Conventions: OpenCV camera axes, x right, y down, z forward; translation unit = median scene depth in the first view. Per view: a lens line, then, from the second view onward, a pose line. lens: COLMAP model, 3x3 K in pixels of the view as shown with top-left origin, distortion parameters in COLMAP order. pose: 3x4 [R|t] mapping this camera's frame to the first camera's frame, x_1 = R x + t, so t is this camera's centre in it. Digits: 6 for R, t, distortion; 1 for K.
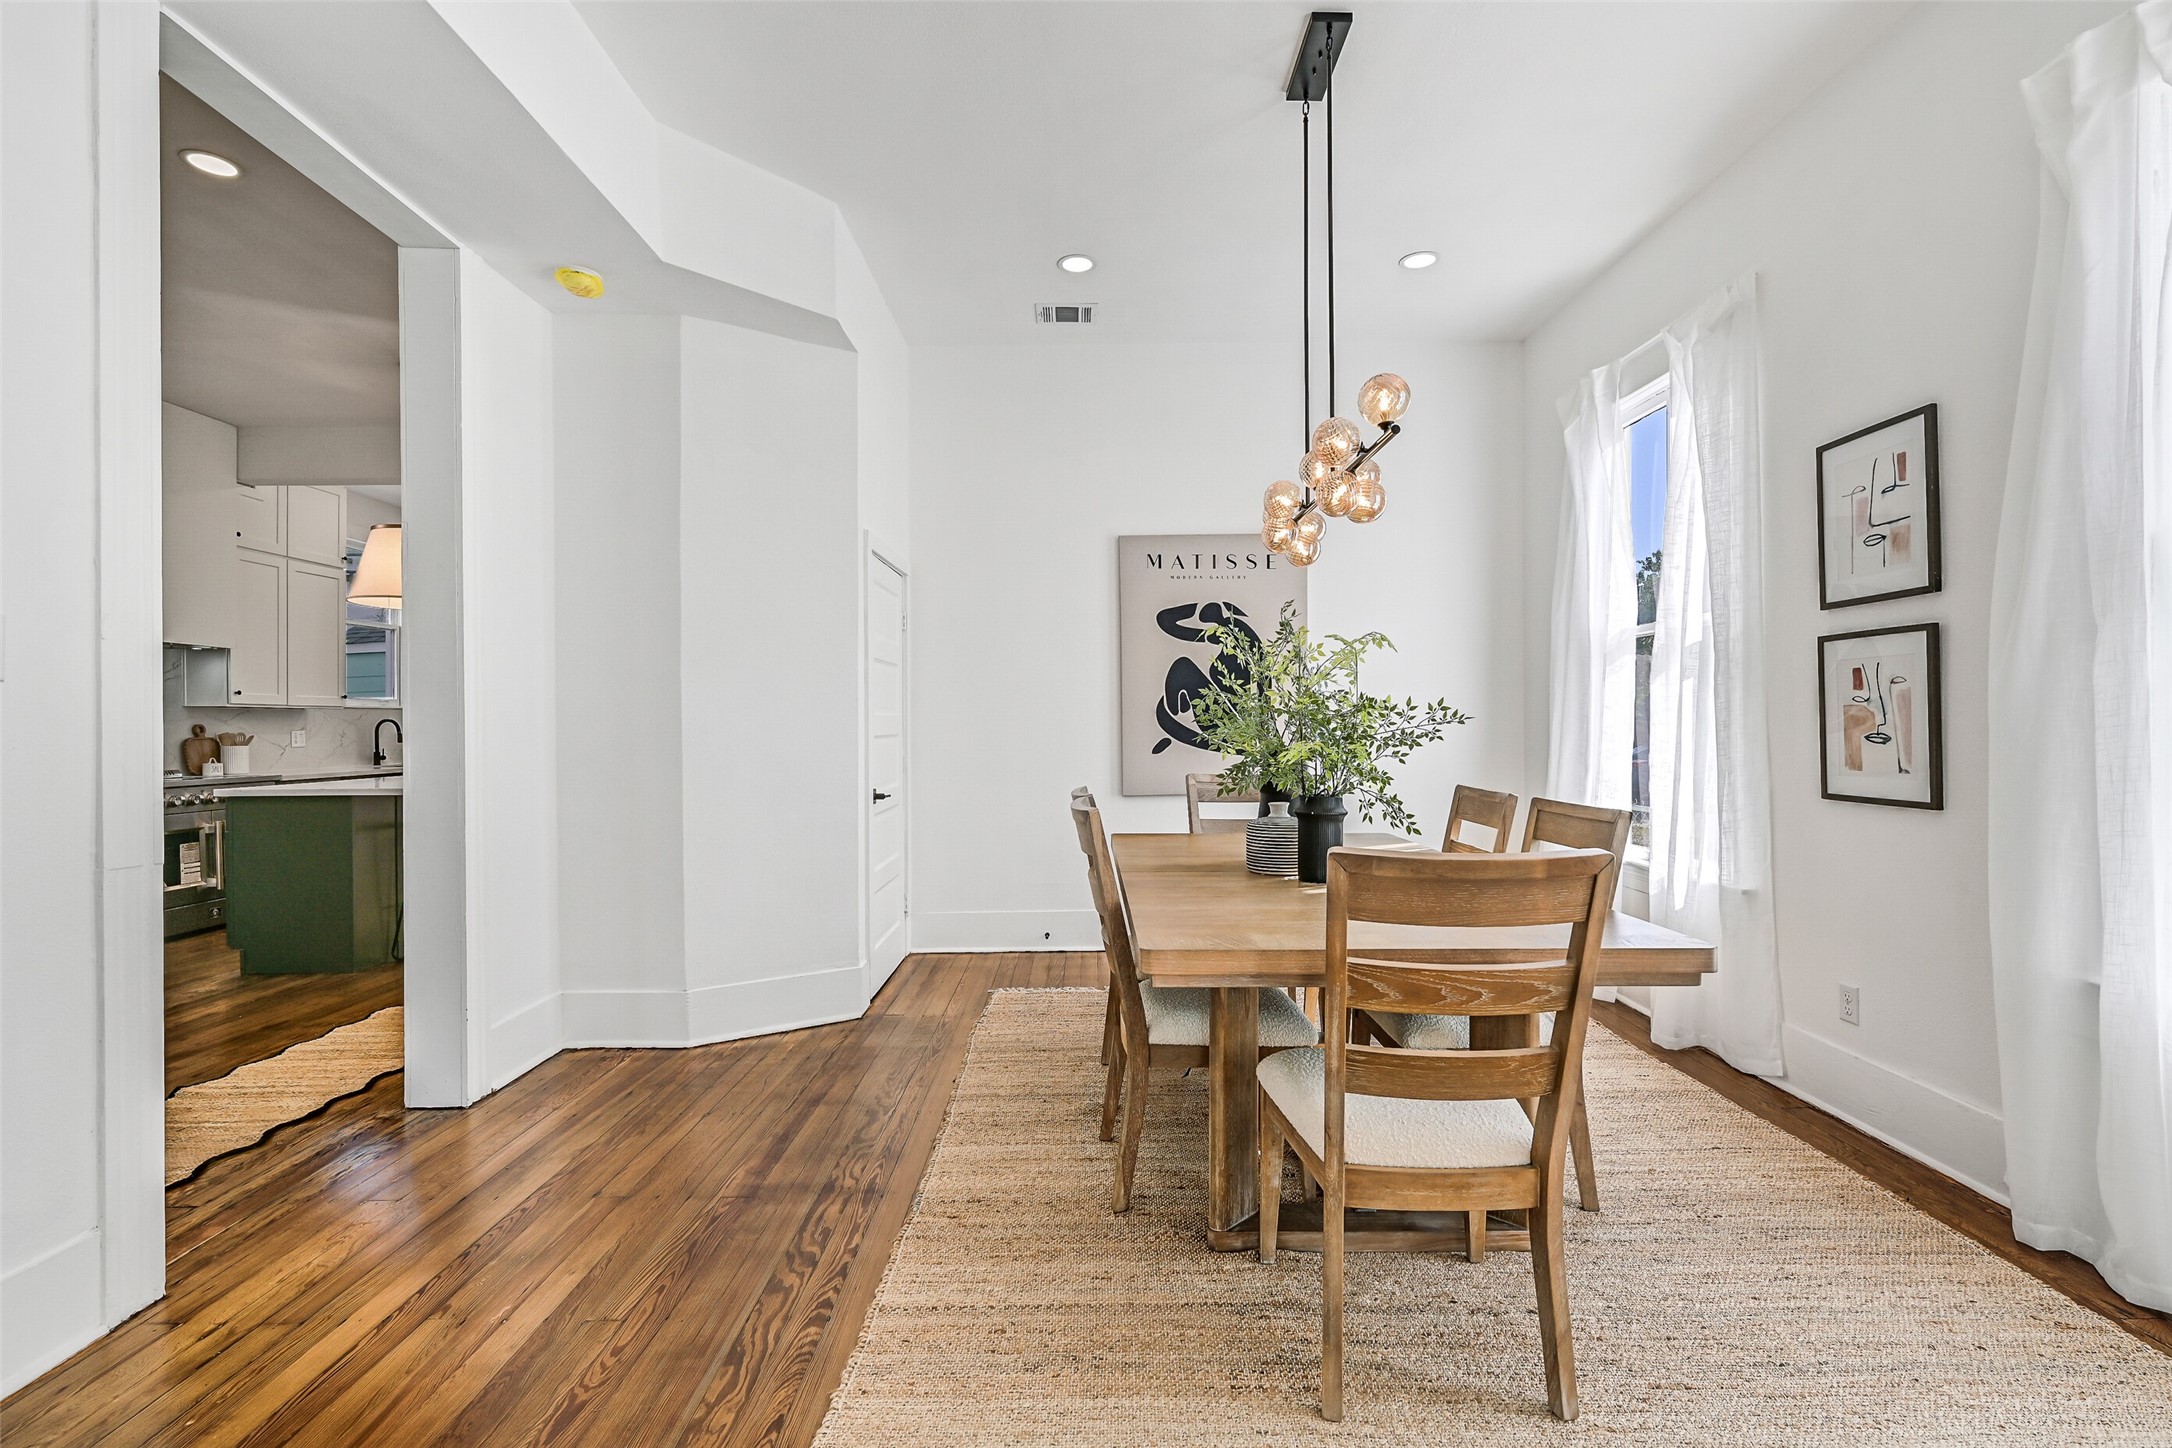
lens RADIAL K [[961.6, 0, 1087.7], [0, 961.6, 725.8], [0, 0, 1]] dist [0.000126, 0.000209]
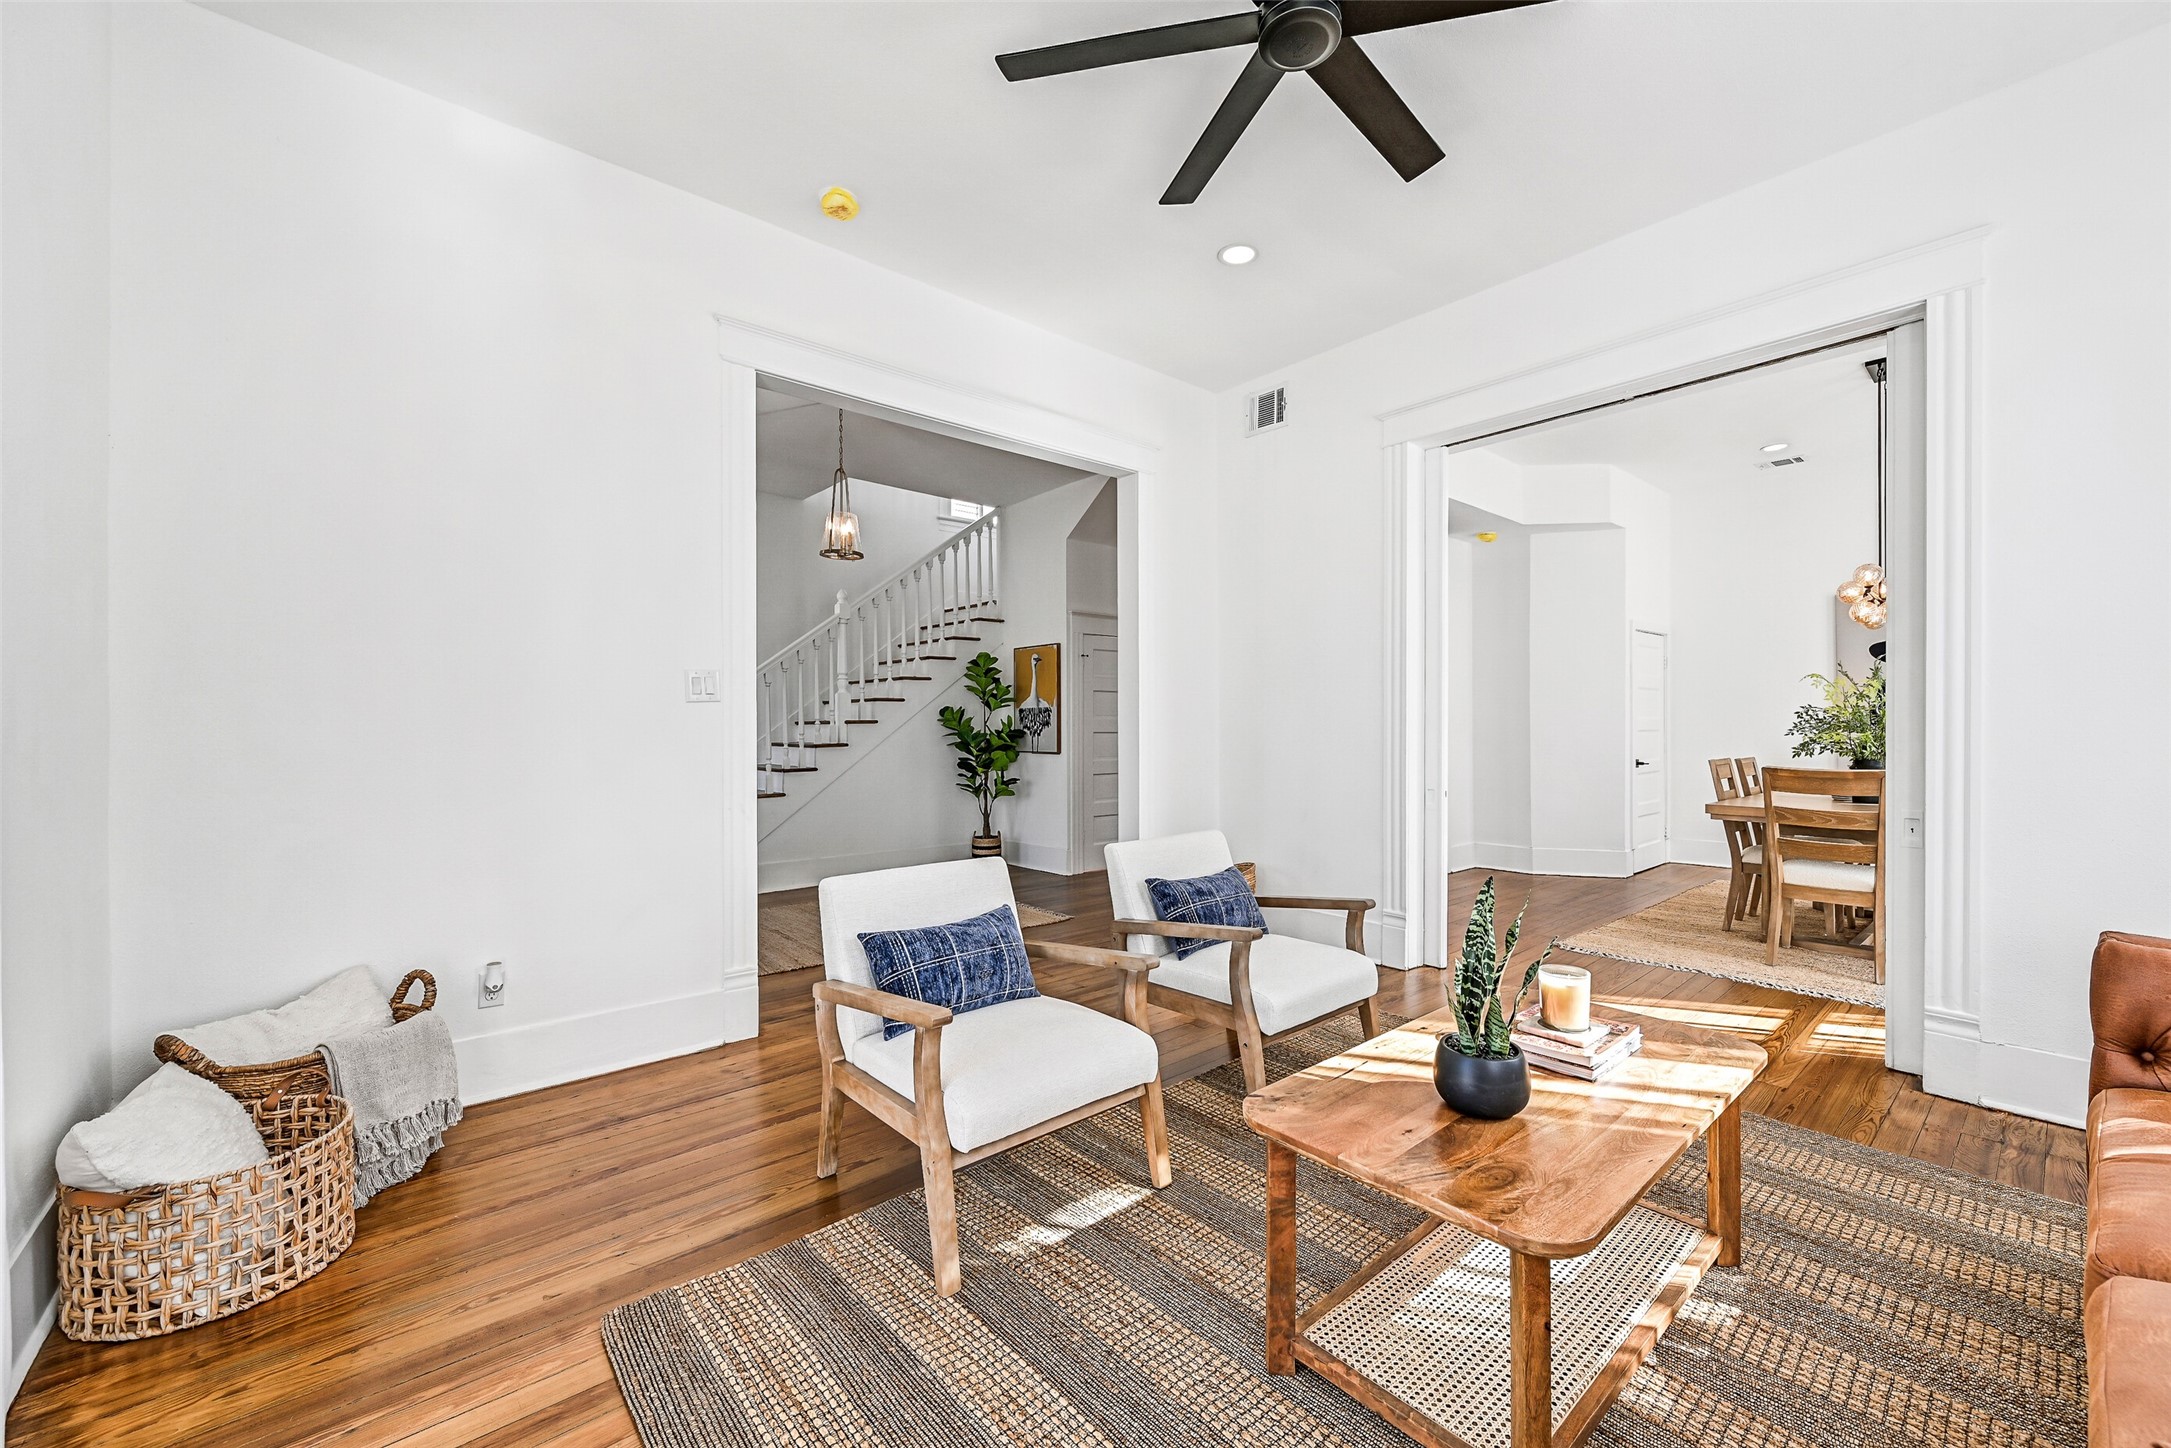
lens RADIAL K [[858.0, 0, 1103.1], [0, 858.0, 731.4], [0, 0, 1]] dist [-0.005546, 0.001962]
pose [[0.656566, 0.005107, -0.754251, 0.550301], [-0.000077, 0.999978, 0.006704, 0.003322], [0.754268, -0.004343, 0.656552, -1.357645]]
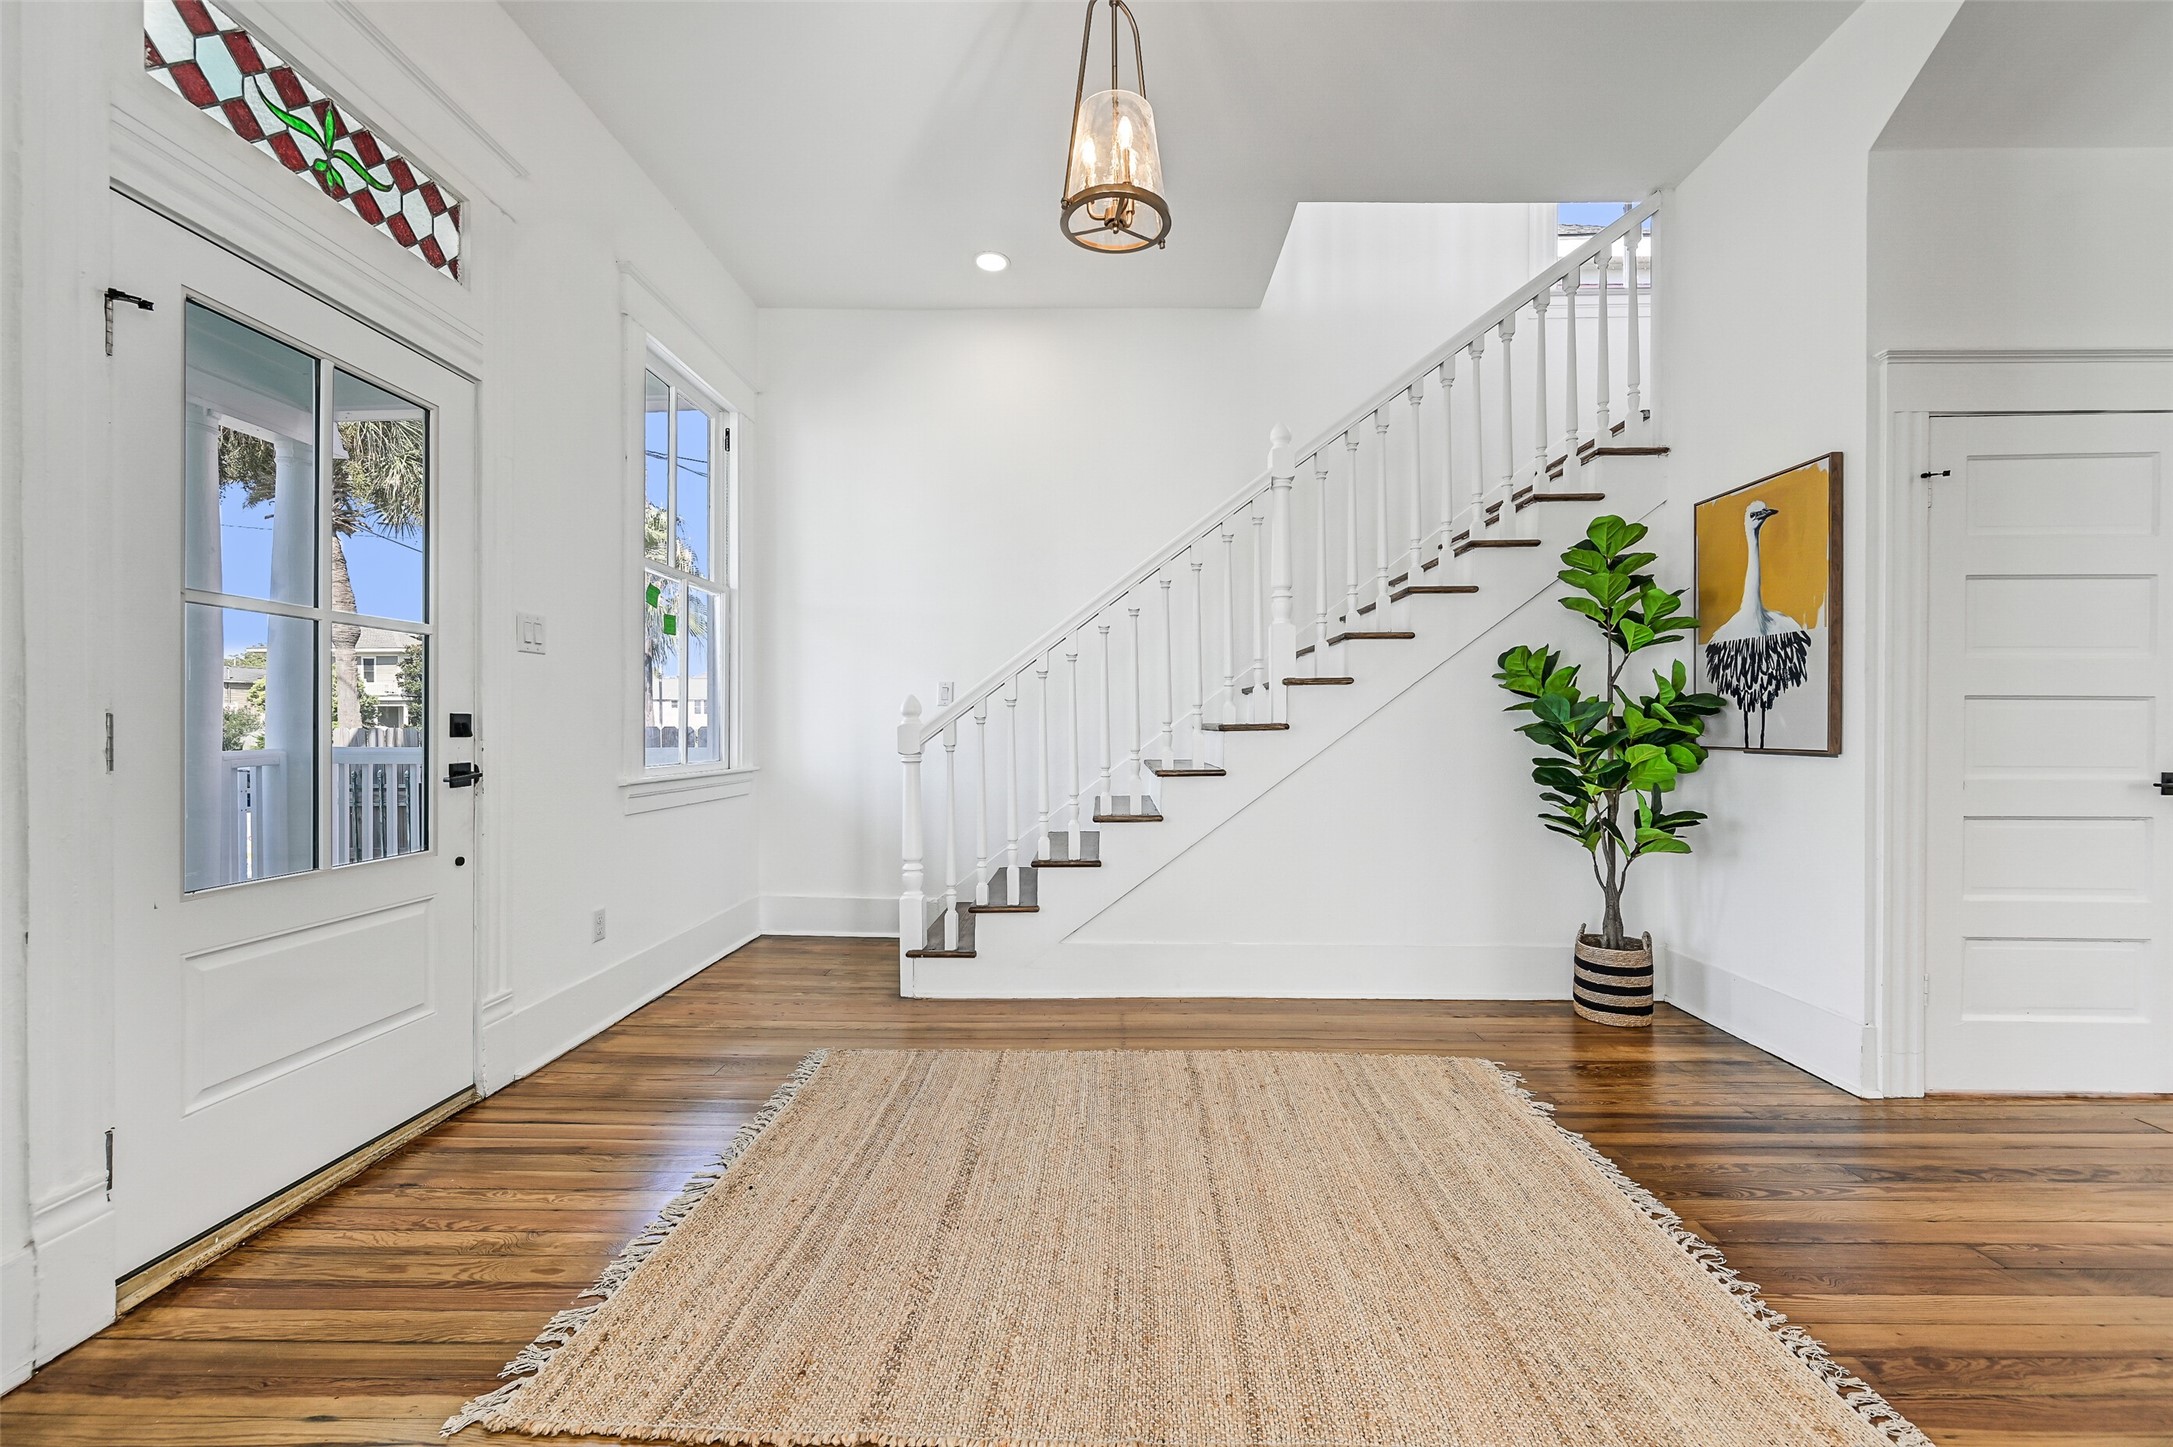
lens RADIAL K [[858.8, 0, 1094.4], [0, 858.8, 731.1], [0, 0, 1]] dist [-0.005546, 0.001962]
pose [[-0.031922, 0.012611, -0.999411, -0.549698], [0.003777, 0.999915, 0.012497, 0.047817], [0.999483, -0.003376, -0.031967, -0.522186]]
